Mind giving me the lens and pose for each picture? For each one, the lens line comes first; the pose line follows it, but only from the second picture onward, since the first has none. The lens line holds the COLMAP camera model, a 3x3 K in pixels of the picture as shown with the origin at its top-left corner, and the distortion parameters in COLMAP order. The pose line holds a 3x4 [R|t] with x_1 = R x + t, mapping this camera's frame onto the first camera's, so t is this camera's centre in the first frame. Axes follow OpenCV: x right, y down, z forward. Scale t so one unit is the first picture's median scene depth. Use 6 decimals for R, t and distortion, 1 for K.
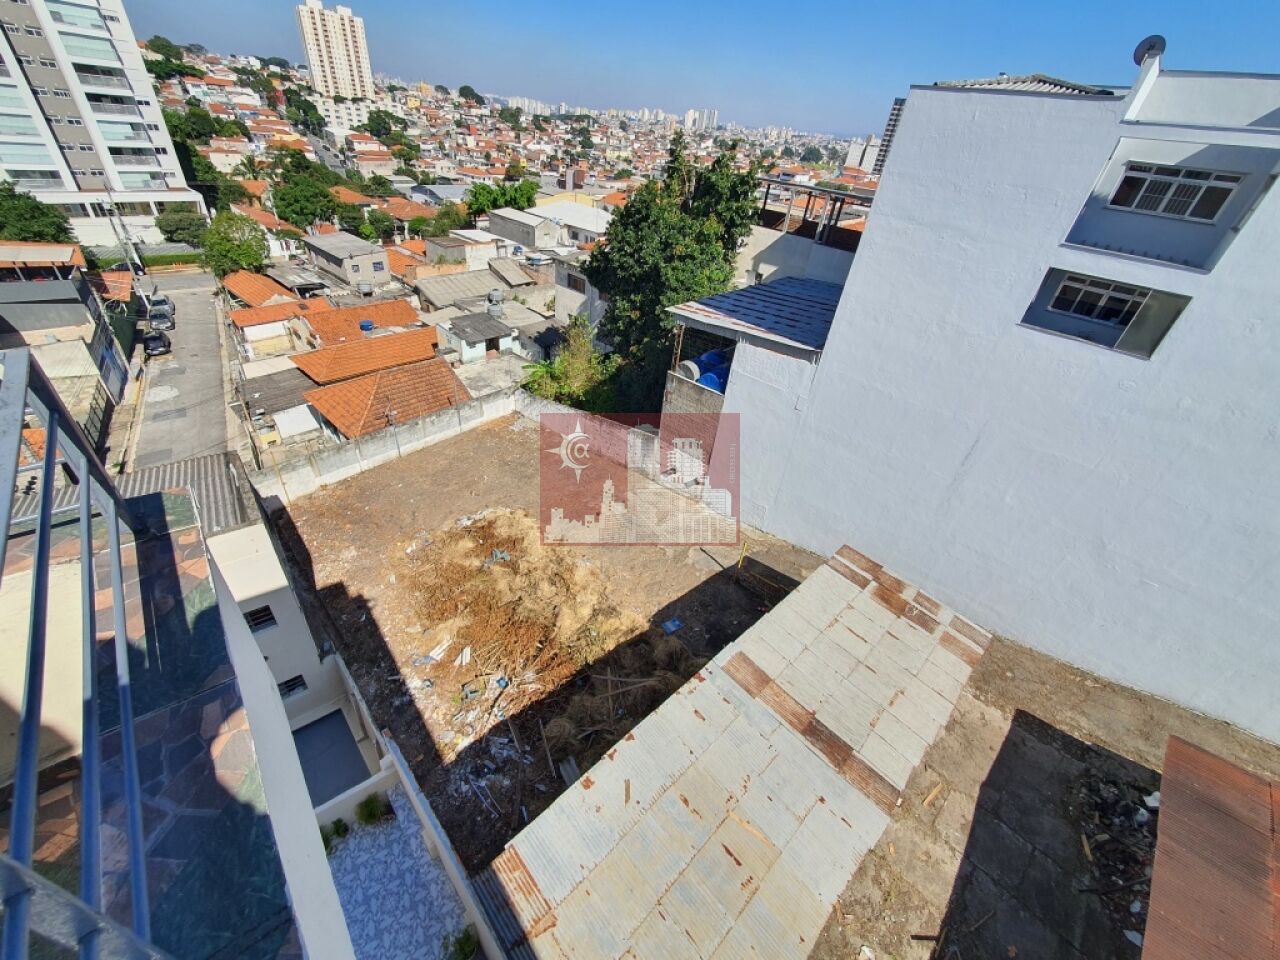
lens RADIAL K [[510.9, 0, 636.5], [0, 510.9, 481.2], [0, 0, 1]] dist [-0.002179, 0.000938]
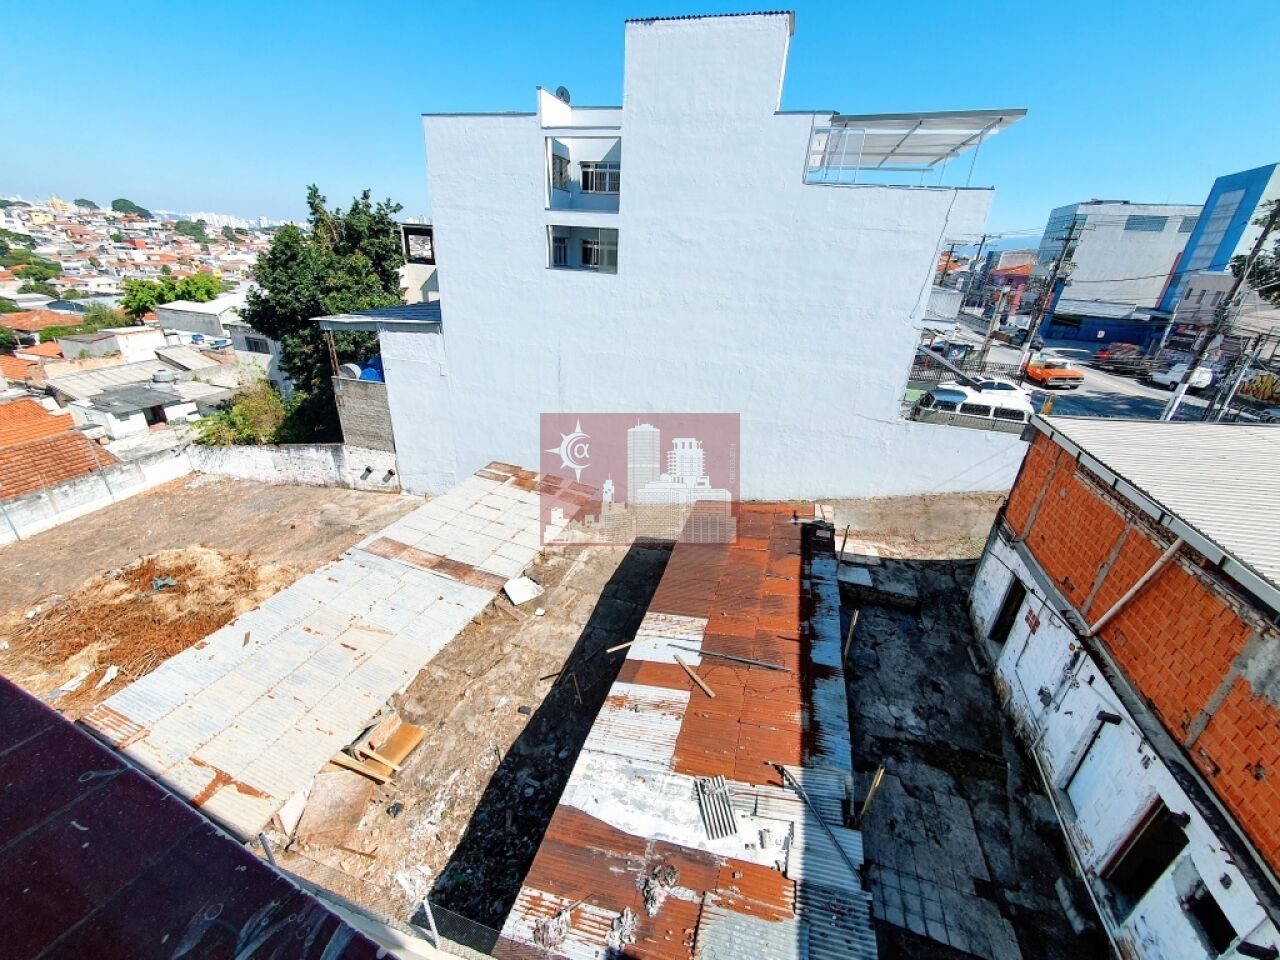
lens RADIAL K [[510.9, 0, 640.7], [0, 510.9, 478.9], [0, 0, 1]] dist [-0.002179, 0.000938]
pose [[0.892550, -0.230052, 0.387854, 0.113472], [0.286746, 0.953343, -0.094409, 0.179356], [-0.348039, 0.195481, 0.916873, -0.108806]]
